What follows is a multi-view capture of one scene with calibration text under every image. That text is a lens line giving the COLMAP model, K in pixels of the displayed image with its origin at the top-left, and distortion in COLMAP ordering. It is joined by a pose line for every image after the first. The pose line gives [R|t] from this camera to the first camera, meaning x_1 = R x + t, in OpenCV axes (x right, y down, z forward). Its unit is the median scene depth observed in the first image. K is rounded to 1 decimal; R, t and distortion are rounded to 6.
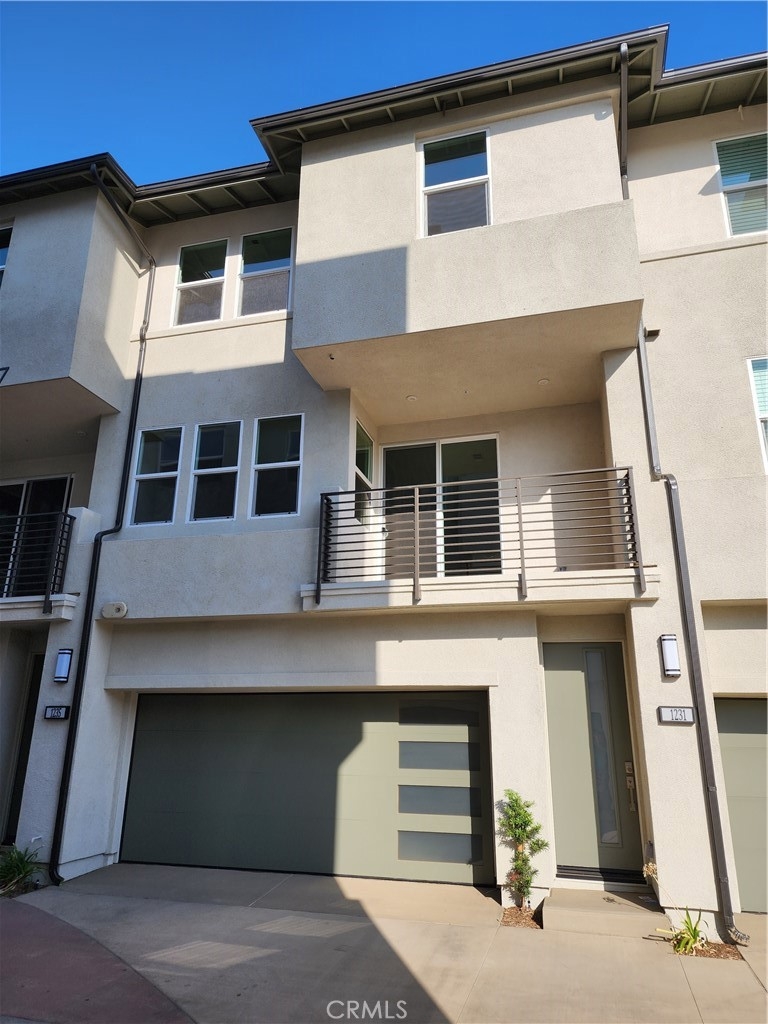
lens RADIAL K [[682.9, 0, 385.0], [0, 682.9, 571.8], [0, 0, 1]] dist [0.080971, -0.083025]
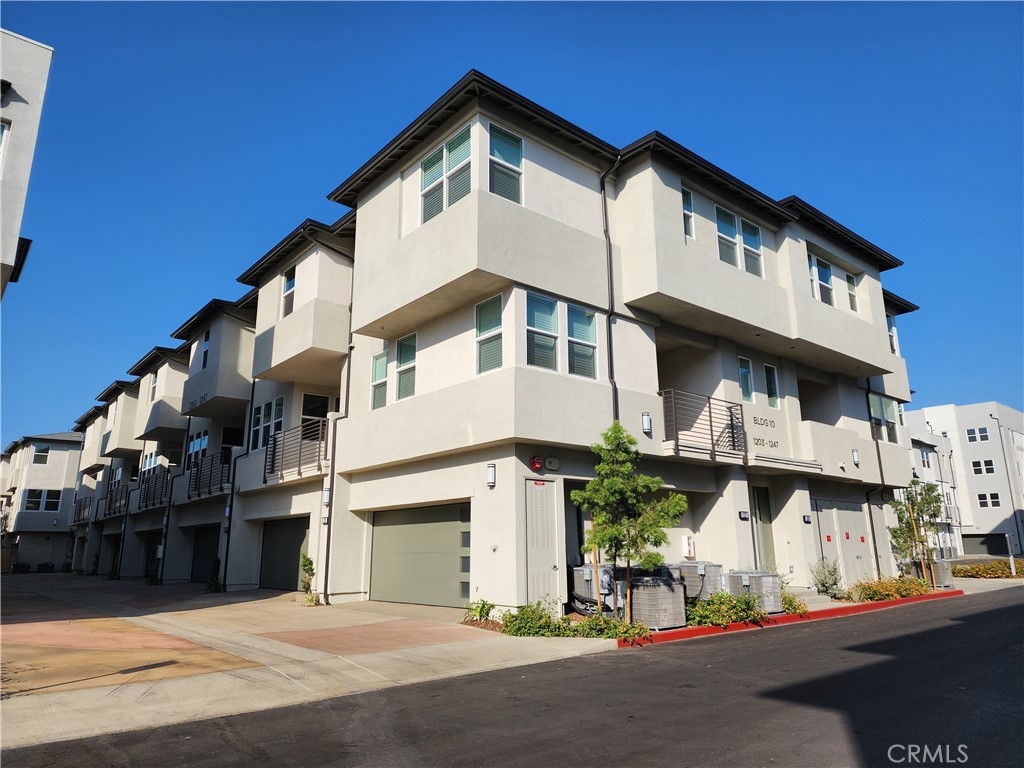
lens RADIAL K [[682.9, 0, 512.0], [0, 682.9, 384.0], [0, 0, 1]] dist [0.080971, -0.083025]
pose [[0.814646, -0.154305, -0.559054, 1.106525], [0.183554, 0.983002, -0.003846, -0.071849], [0.550145, -0.099483, 0.829122, -0.283109]]
